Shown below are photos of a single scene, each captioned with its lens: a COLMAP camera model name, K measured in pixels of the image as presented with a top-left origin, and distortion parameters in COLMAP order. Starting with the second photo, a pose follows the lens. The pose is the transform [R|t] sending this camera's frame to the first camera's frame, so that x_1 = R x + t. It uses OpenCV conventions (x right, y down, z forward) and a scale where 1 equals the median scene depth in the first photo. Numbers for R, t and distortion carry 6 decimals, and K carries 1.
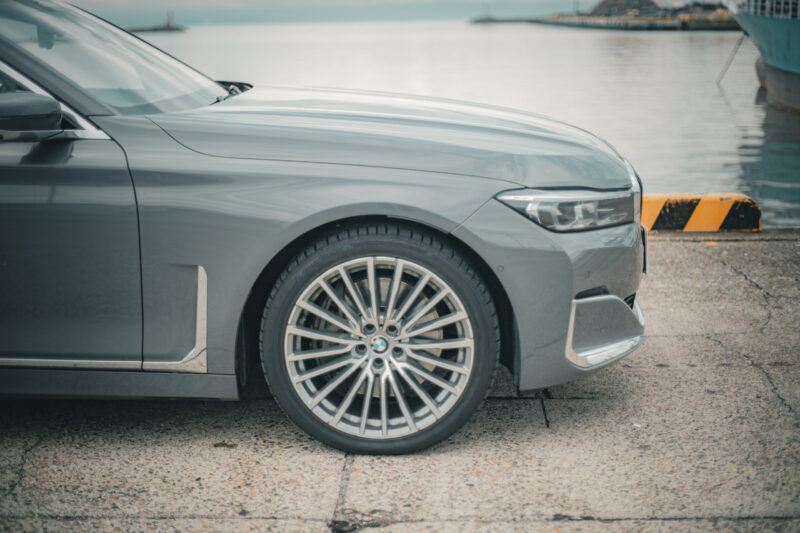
lens RADIAL K [[1159.0, 0, 400.0], [0, 1159.0, 266.5], [0, 0, 1]] dist [-0.111947, 0.000078]
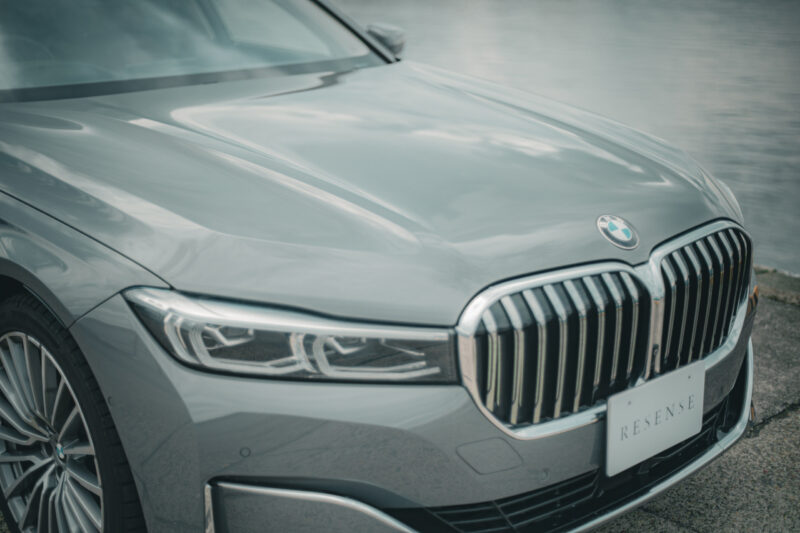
lens RADIAL K [[1159.0, 0, 400.0], [0, 1159.0, 266.5], [0, 0, 1]] dist [-0.111947, 0.000078]
pose [[0.684244, 0.211279, -0.697977, 0.621853], [-0.171167, 0.976903, 0.127912, -0.179214], [0.708881, 0.031947, 0.704604, 0.644408]]
